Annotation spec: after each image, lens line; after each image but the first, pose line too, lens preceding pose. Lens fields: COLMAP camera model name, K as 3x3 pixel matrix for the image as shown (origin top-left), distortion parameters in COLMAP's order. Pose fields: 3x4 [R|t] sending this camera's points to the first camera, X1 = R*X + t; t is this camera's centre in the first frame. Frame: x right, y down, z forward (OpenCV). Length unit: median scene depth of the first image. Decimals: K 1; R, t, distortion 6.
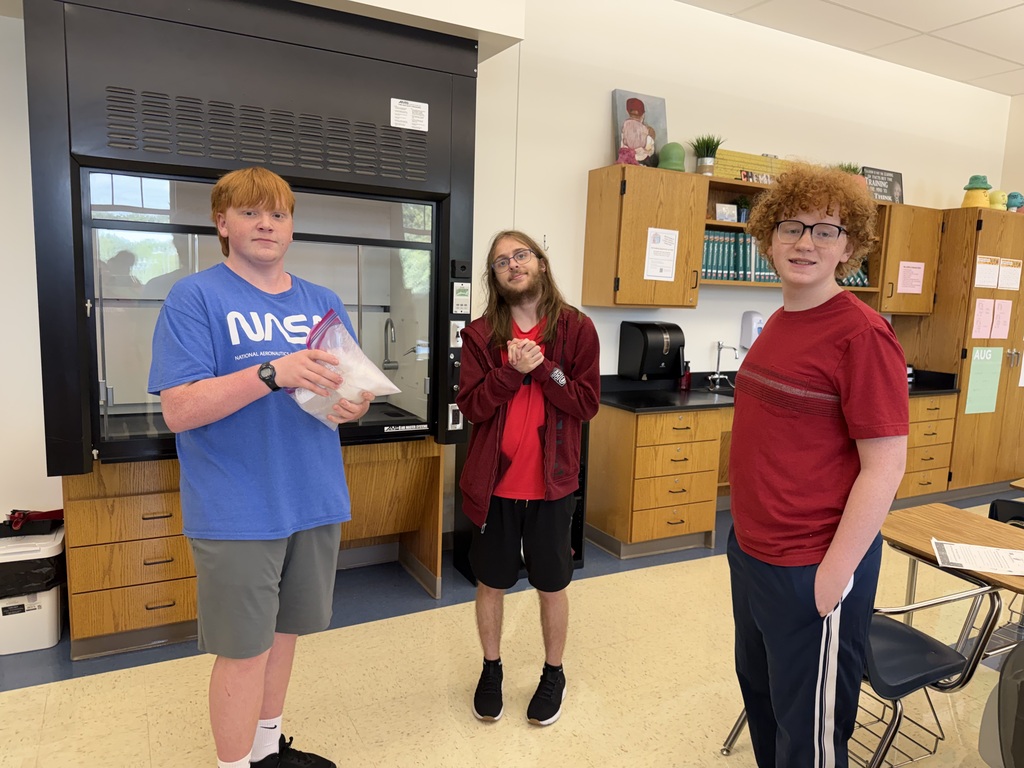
lens RADIAL K [[723.7, 0, 512.0], [0, 723.7, 384.0], [0, 0, 1]] dist [0.100278, -0.177274]
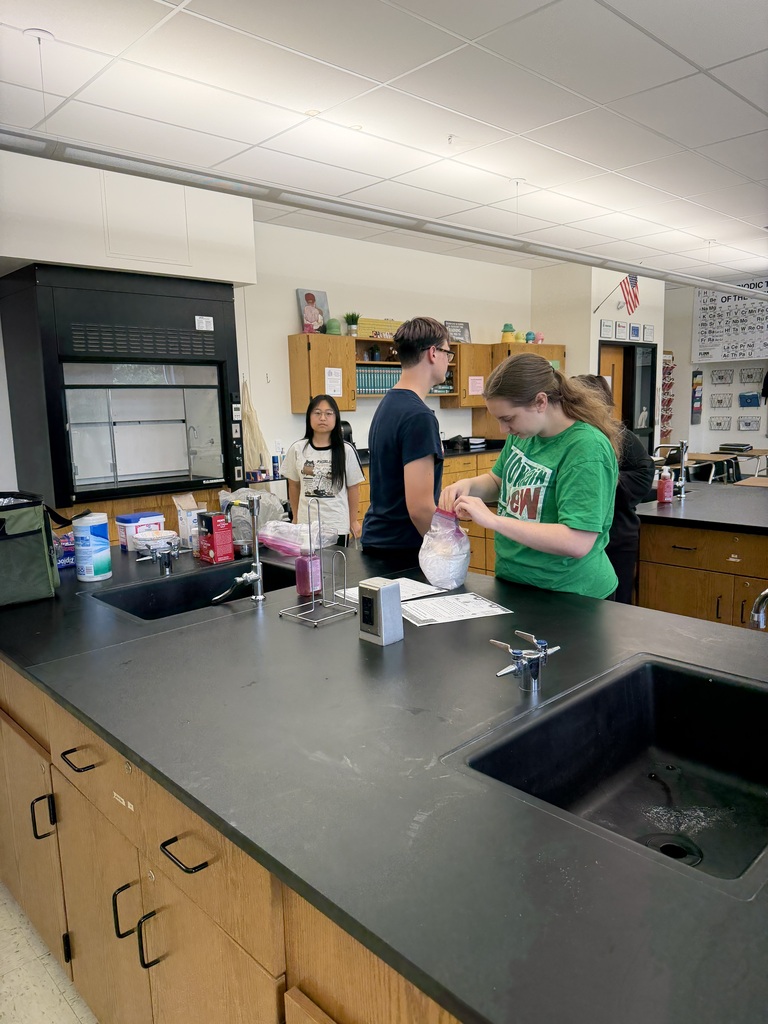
lens RADIAL K [[723.7, 0, 386.3], [0, 723.7, 523.0], [0, 0, 1]] dist [0.100278, -0.177274]
pose [[0.962940, -0.104985, 0.248446, -0.147875], [0.096370, 0.994253, 0.046623, 0.094442], [-0.251913, -0.020952, 0.967523, -0.756194]]
